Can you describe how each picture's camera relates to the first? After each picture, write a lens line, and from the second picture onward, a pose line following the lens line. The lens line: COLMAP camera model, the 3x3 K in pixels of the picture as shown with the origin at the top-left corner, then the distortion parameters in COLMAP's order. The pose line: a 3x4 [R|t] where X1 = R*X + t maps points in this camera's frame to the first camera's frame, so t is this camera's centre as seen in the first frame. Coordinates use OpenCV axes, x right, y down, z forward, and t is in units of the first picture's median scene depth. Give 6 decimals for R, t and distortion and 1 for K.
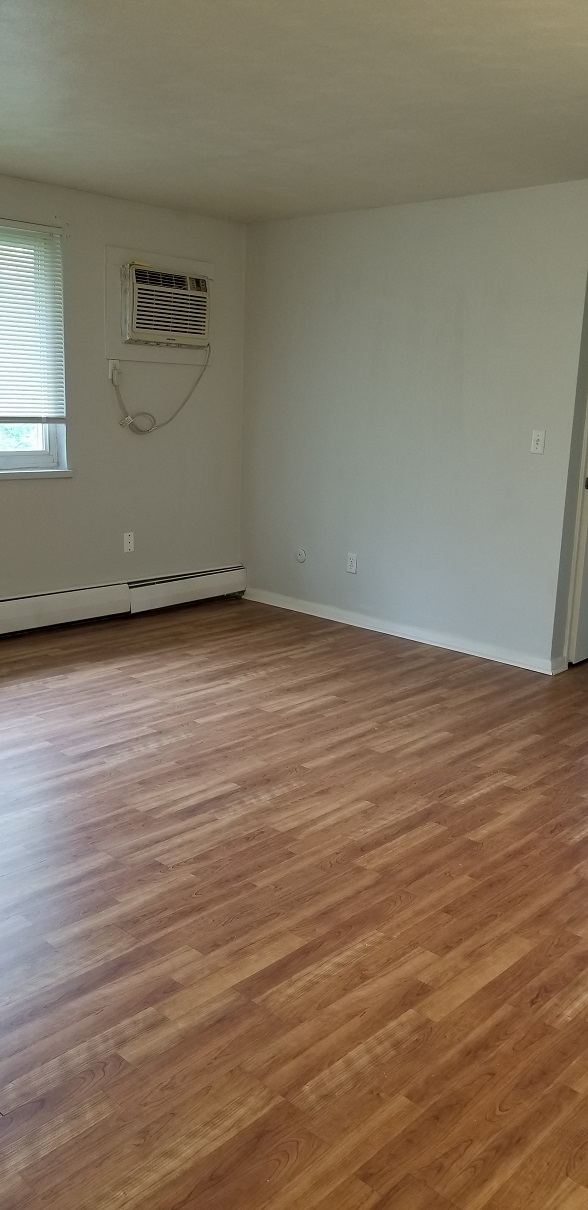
lens RADIAL K [[956.1, 0, 314.8], [0, 956.1, 602.5], [0, 0, 1]] dist [-0.008892, -0.003896]
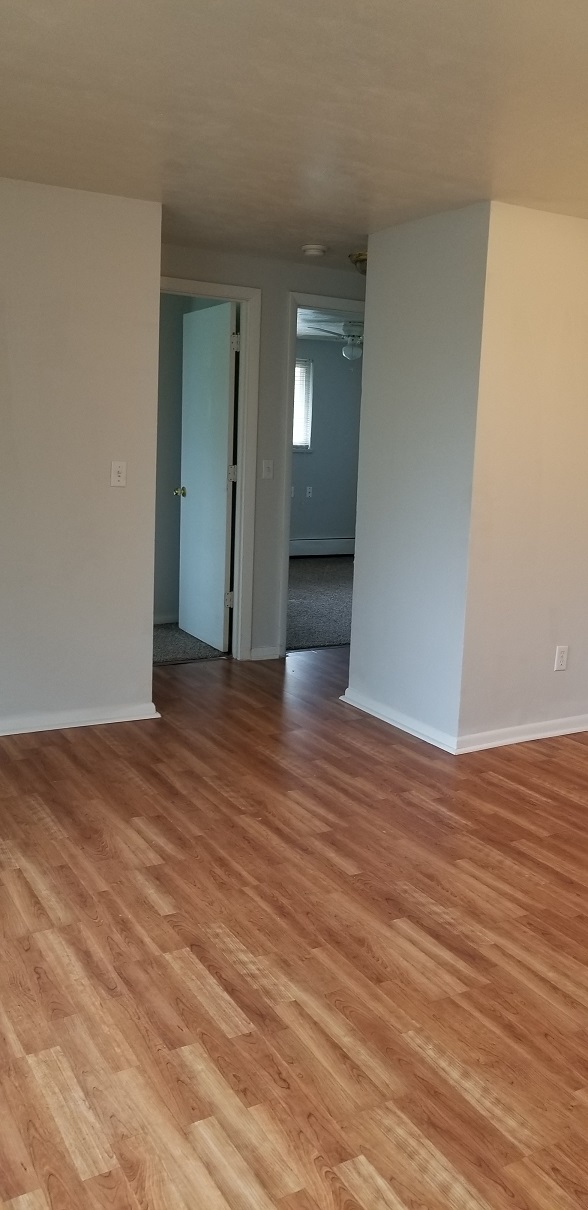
lens RADIAL K [[951.4, 0, 323.9], [0, 951.4, 605.9], [0, 0, 1]] dist [0.000105, -0.014339]
pose [[0.285887, -0.192673, 0.938694, -0.816755], [0.175289, 0.973564, 0.146445, -0.202602], [-0.942095, 0.122676, 0.312103, 0.773180]]
